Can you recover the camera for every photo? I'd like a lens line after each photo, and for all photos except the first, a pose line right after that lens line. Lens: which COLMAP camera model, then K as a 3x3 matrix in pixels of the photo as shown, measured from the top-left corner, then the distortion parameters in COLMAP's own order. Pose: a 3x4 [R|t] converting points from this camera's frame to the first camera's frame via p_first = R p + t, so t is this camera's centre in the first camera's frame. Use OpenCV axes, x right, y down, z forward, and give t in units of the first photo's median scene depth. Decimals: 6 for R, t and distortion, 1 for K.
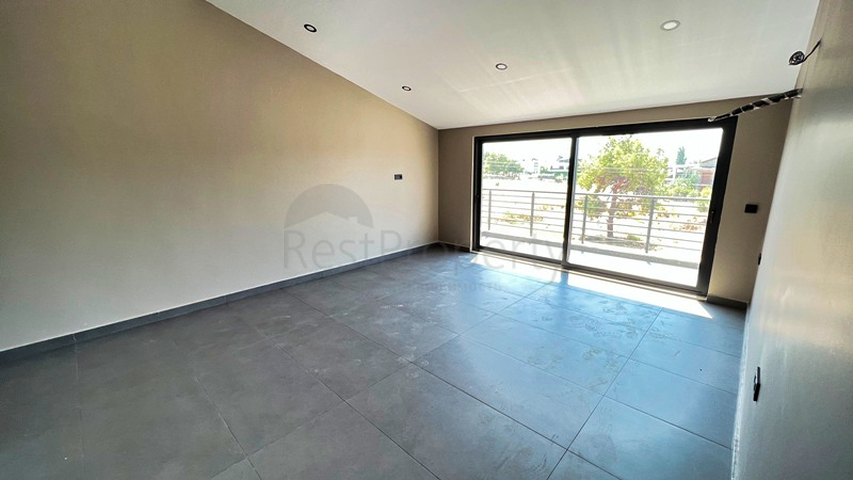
lens RADIAL K [[340.3, 0, 426.5], [0, 340.3, 240.0], [0, 0, 1]] dist [-0.001234, -0.000098]
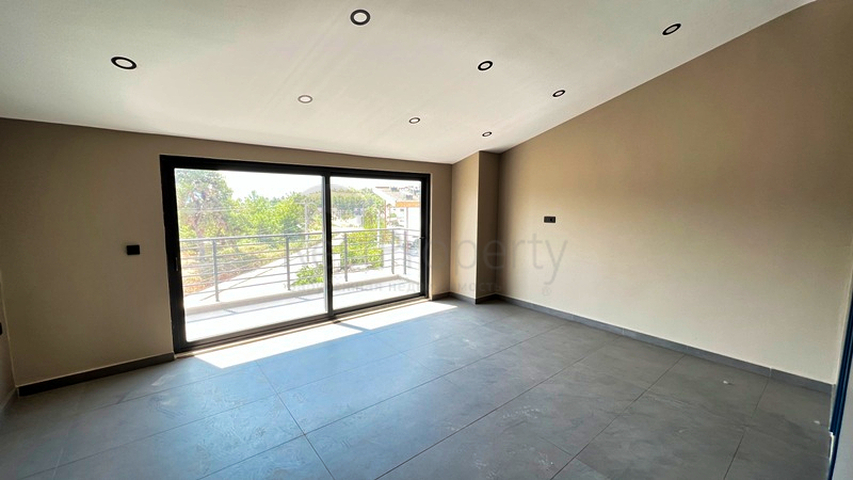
lens RADIAL K [[340.3, 0, 426.5], [0, 340.3, 240.0], [0, 0, 1]] dist [-0.001234, -0.000098]
pose [[0.116620, -0.092998, 0.988813, -0.546275], [0.211005, 0.975198, 0.066832, -0.160316], [-0.970503, 0.200851, 0.133350, 0.759988]]
